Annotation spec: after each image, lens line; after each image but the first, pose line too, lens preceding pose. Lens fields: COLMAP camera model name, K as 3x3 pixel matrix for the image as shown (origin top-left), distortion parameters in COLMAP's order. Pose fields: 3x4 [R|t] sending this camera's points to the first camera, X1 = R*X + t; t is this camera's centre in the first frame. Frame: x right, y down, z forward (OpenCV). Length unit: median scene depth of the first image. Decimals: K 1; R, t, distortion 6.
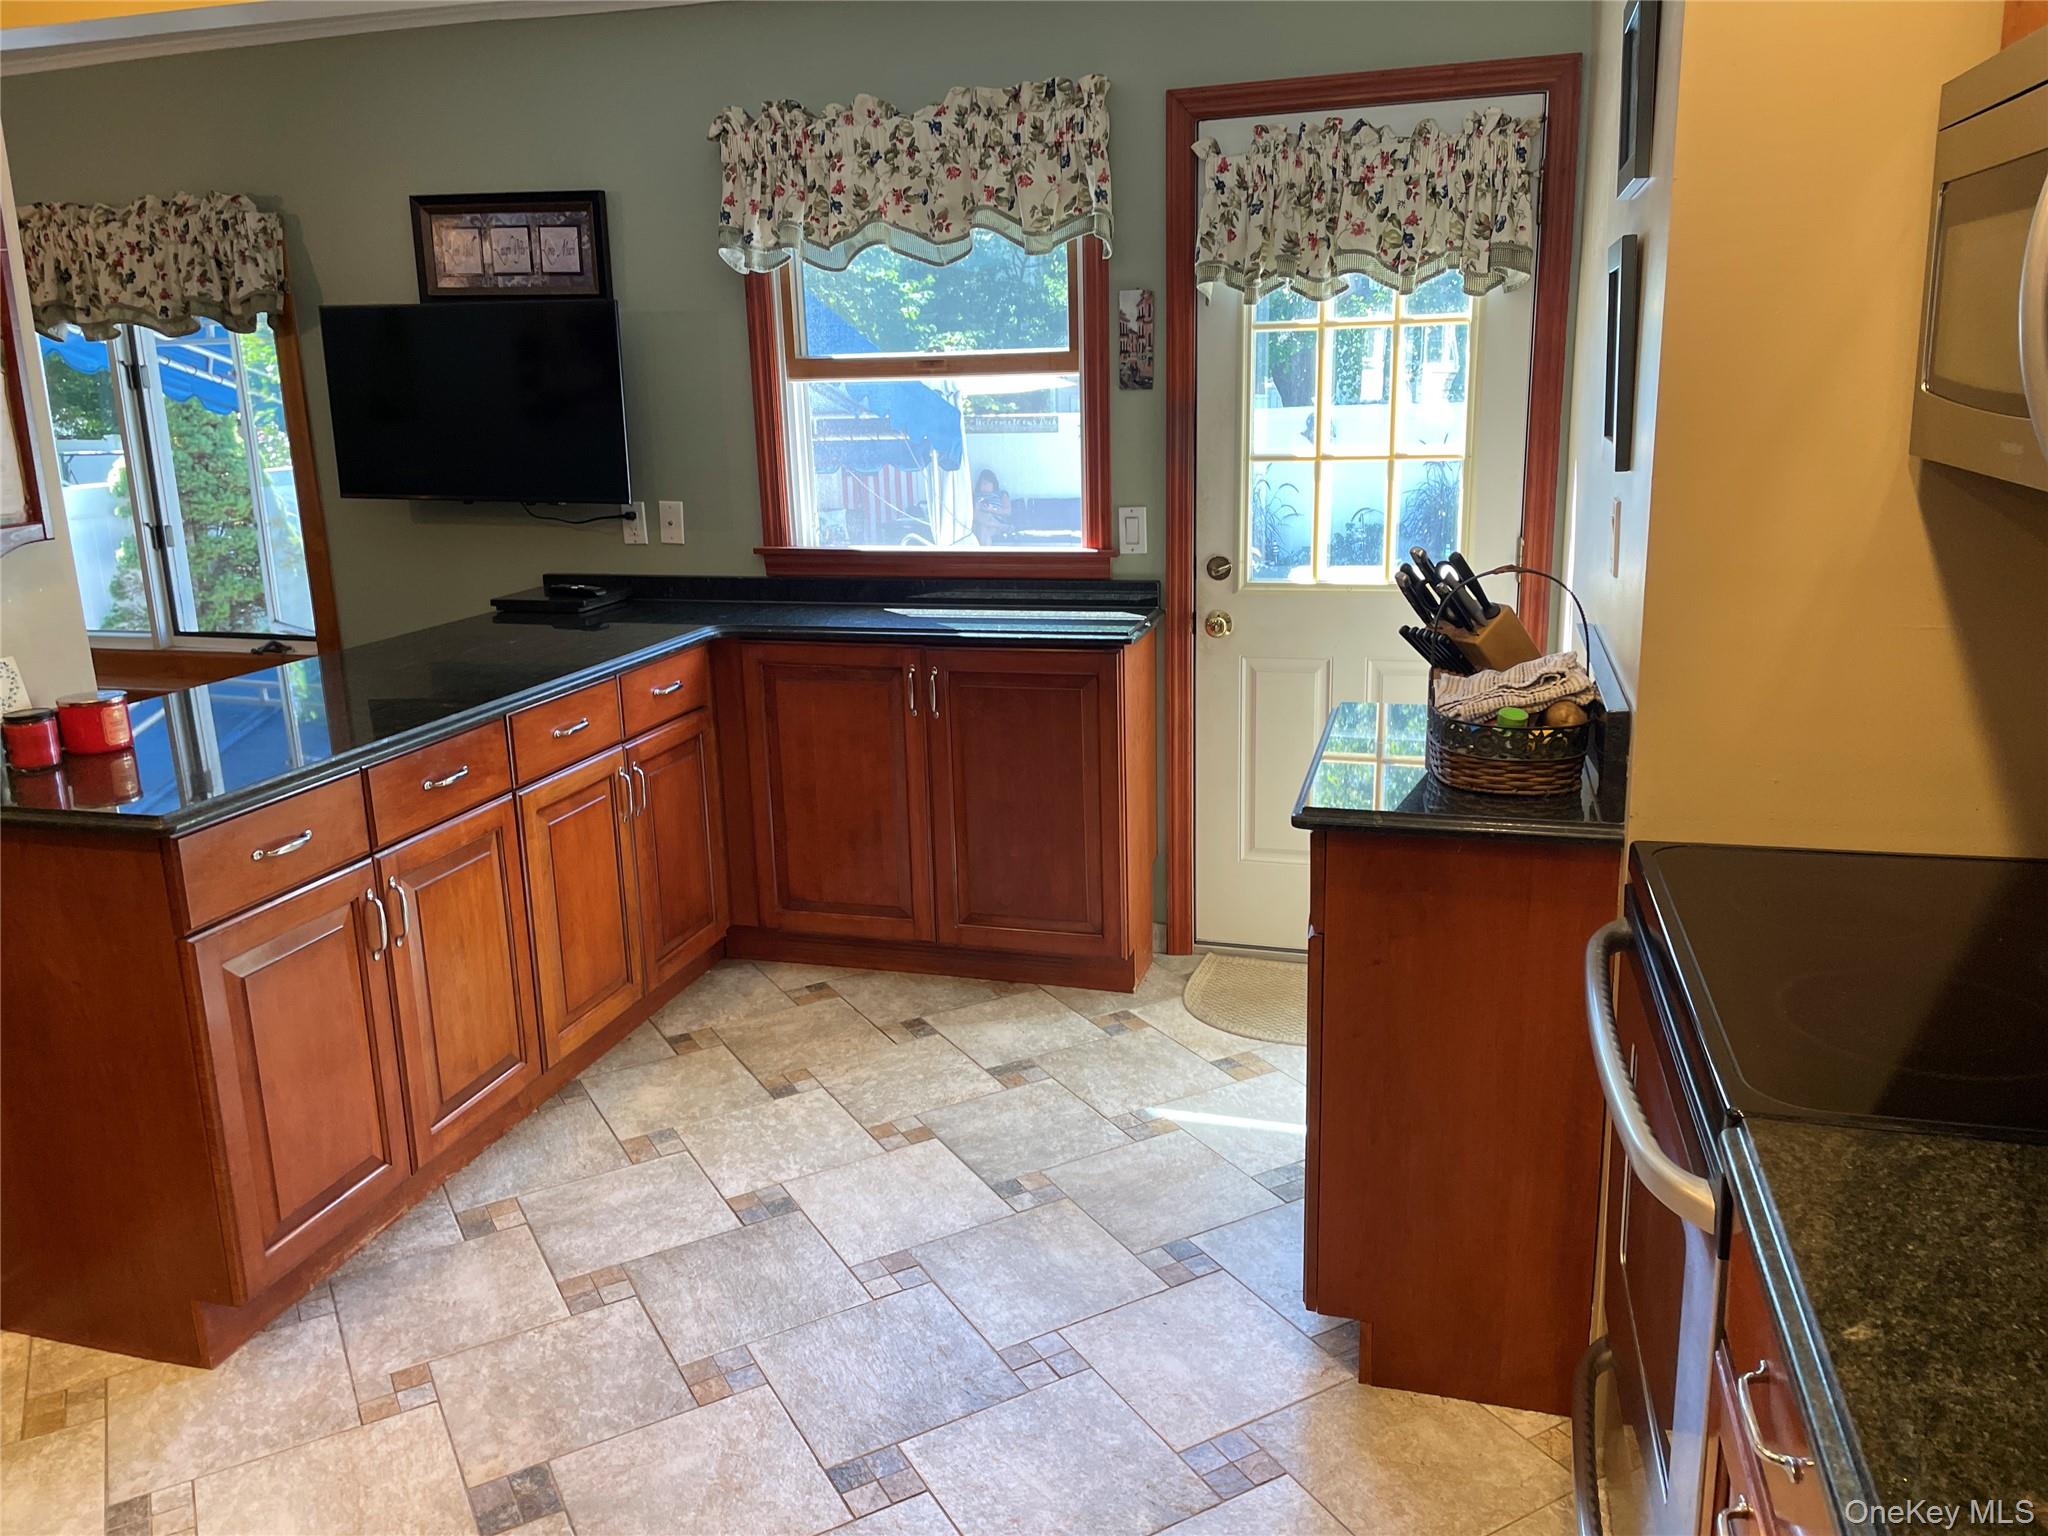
lens RADIAL K [[1545.3, 0, 999.2], [0, 1545.3, 741.0], [0, 0, 1]] dist [0.087521, -0.106158]
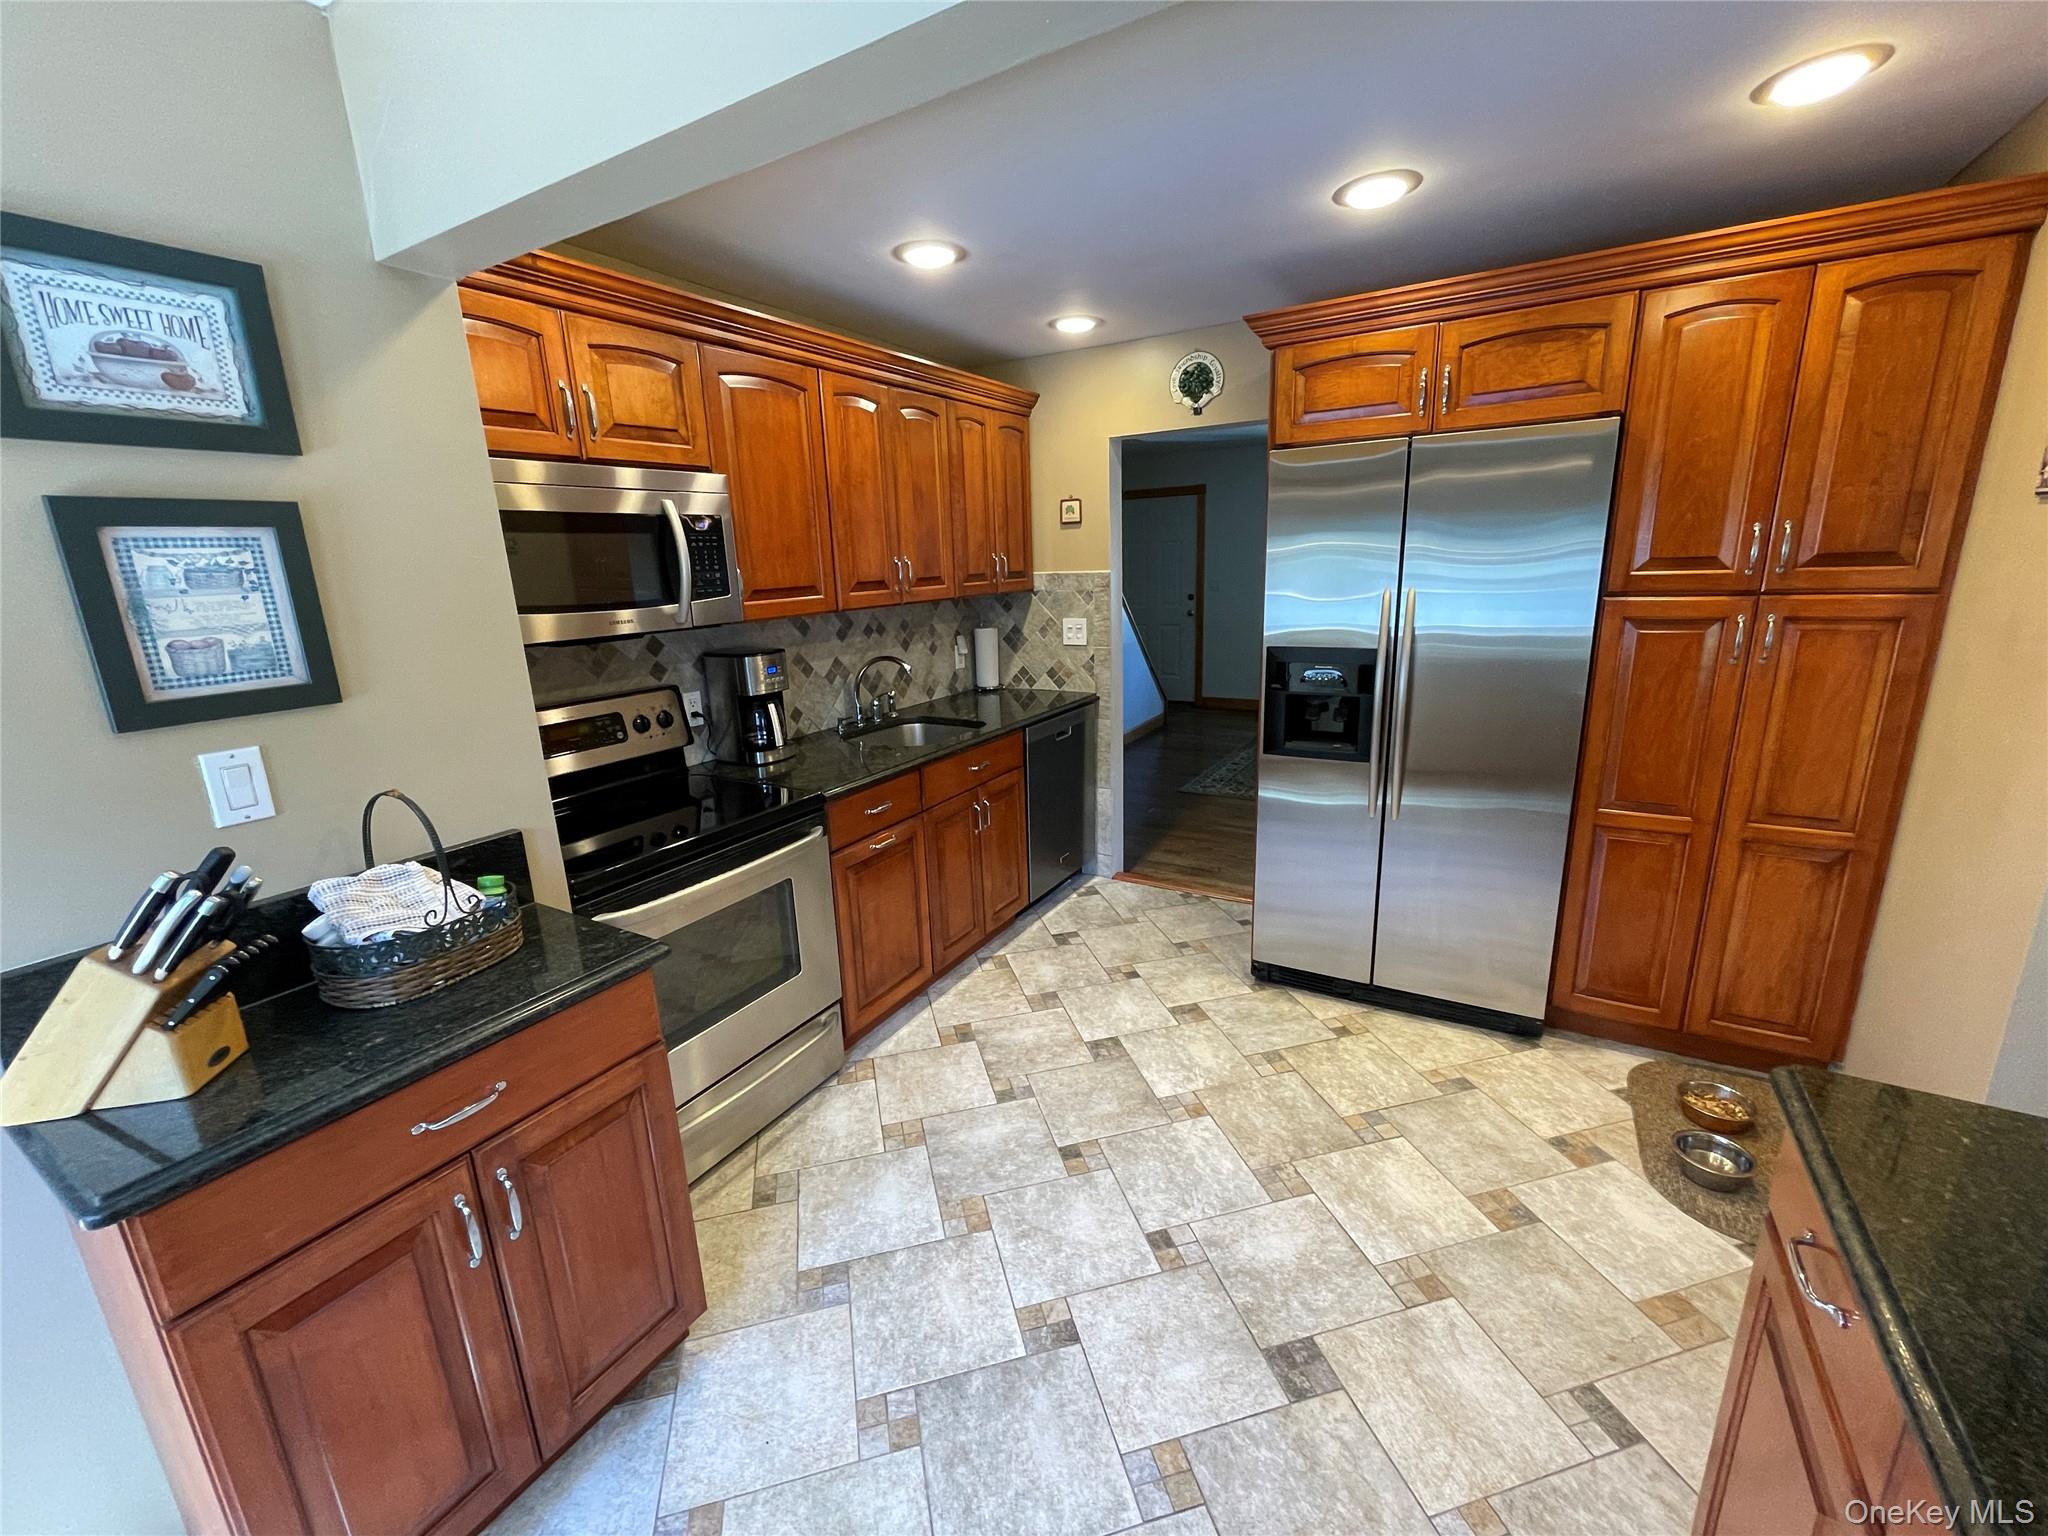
lens RADIAL K [[825.7, 0, 1017.2], [0, 825.7, 766.2], [0, 0, 1]] dist [-0.000833, -0.000683]
pose [[-0.964322, -0.002356, 0.264720, -0.153896], [0.122264, 0.882962, 0.453243, -0.209414], [-0.234806, 0.469438, -0.851172, 0.855937]]
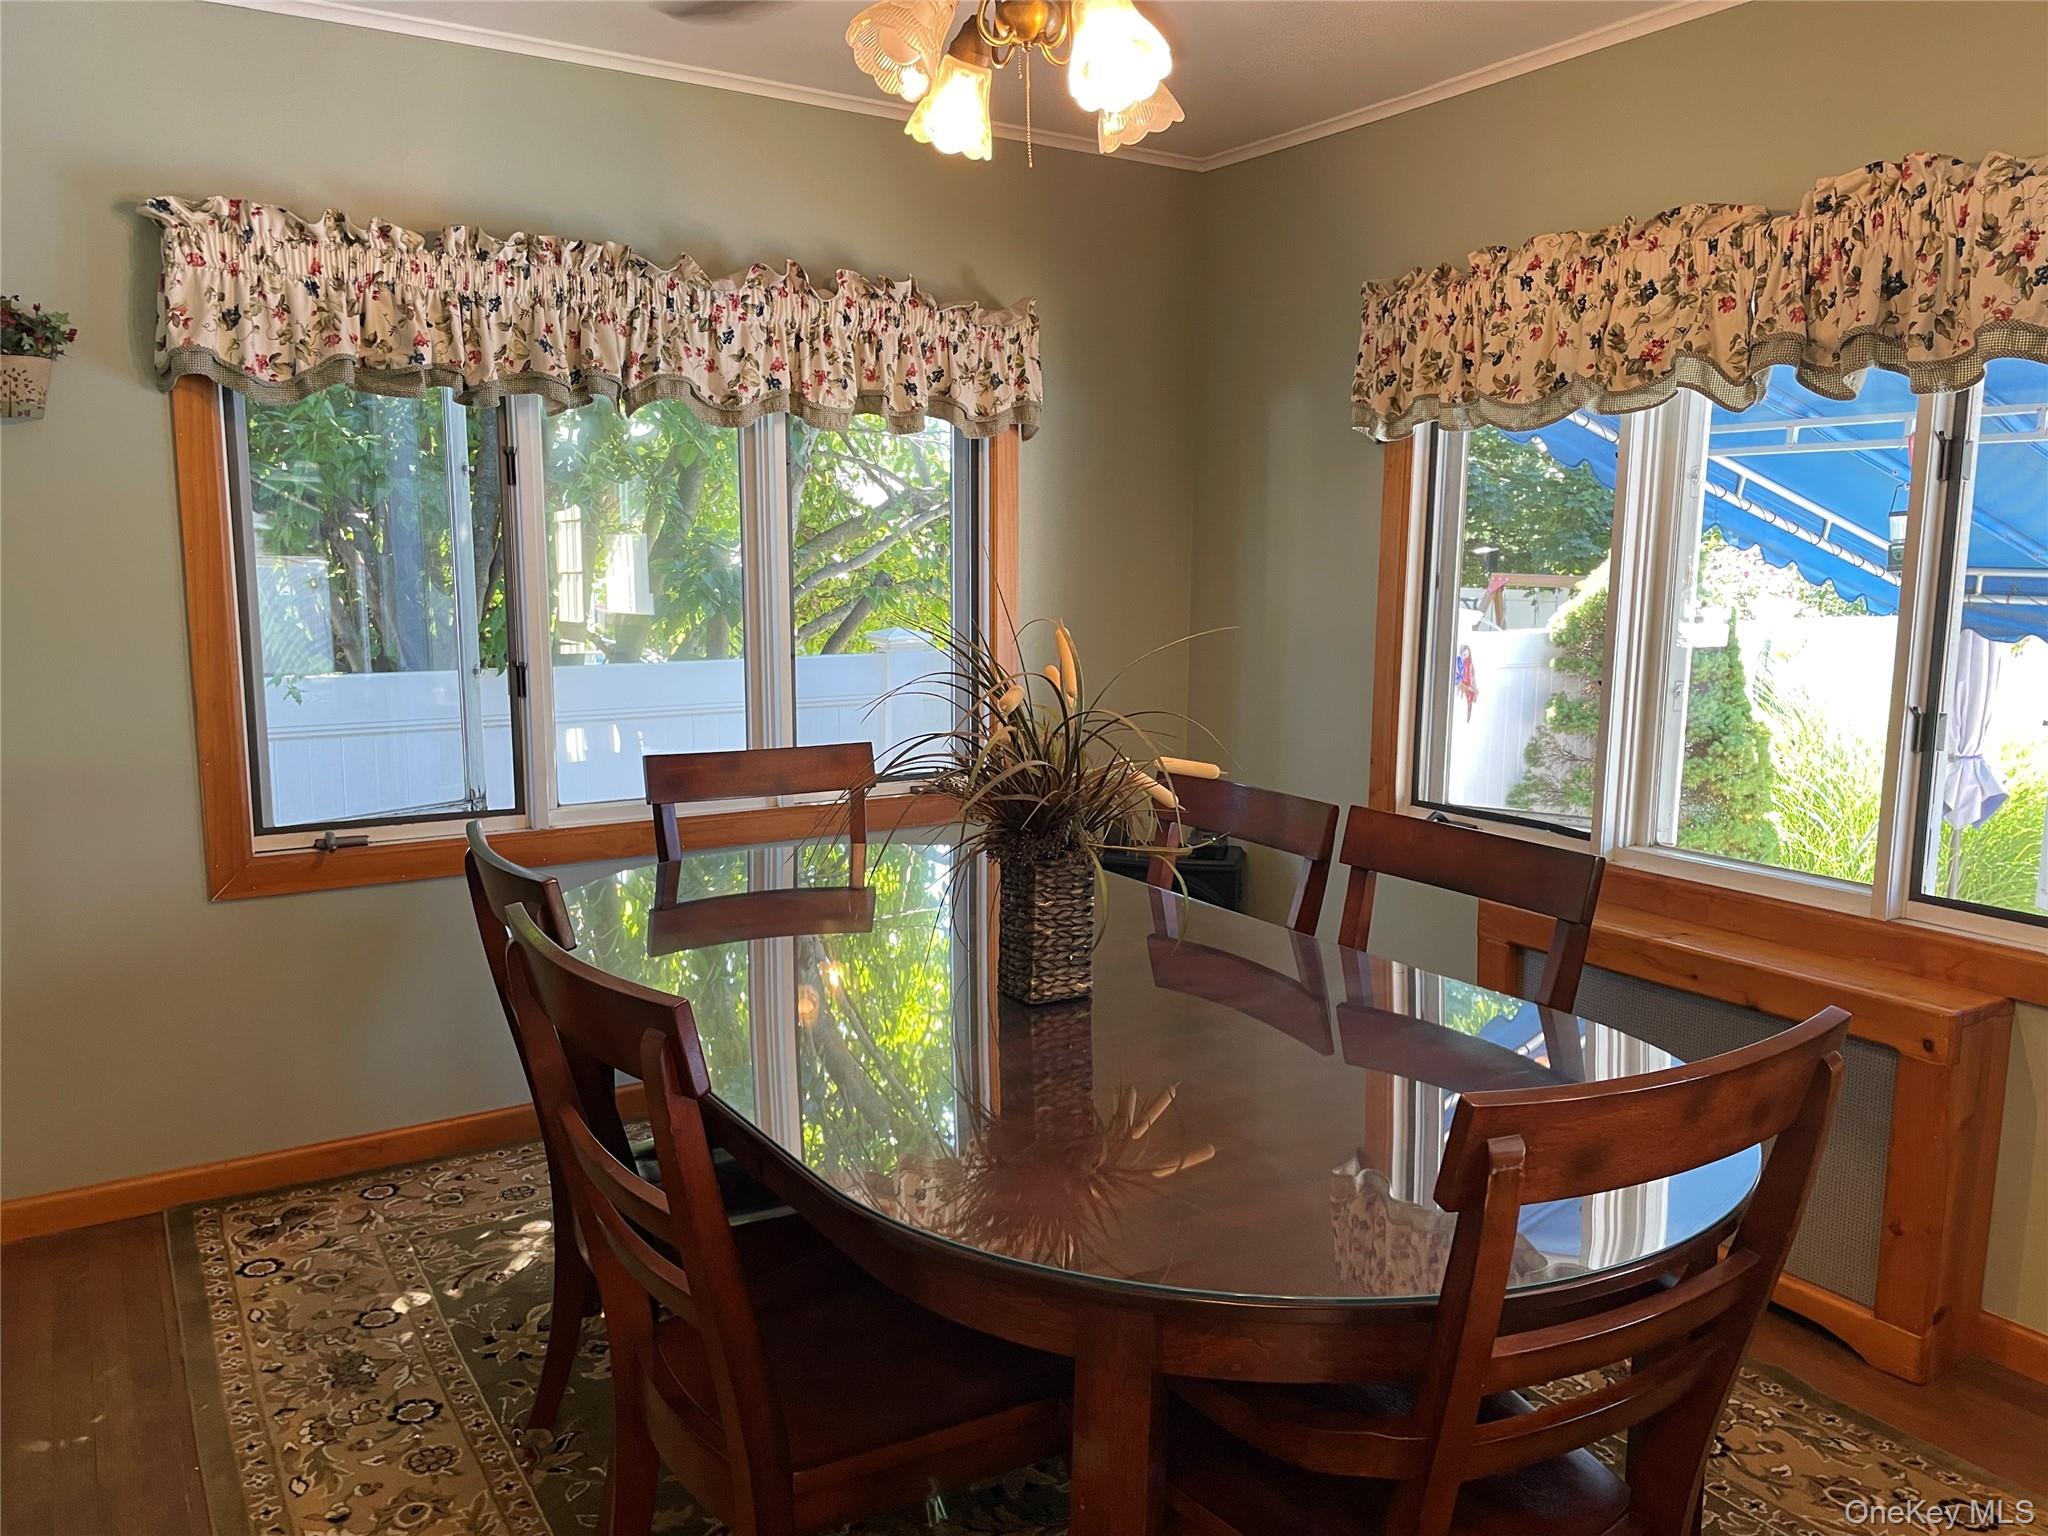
lens RADIAL K [[1545.3, 0, 1018.5], [0, 1545.3, 779.6], [0, 0, 1]] dist [0.087521, -0.106158]
pose [[0.749473, 0.132787, -0.648581, -0.535543], [-0.181526, 0.983350, -0.008439, -0.061708], [0.636662, 0.124059, 0.761099, 0.455100]]
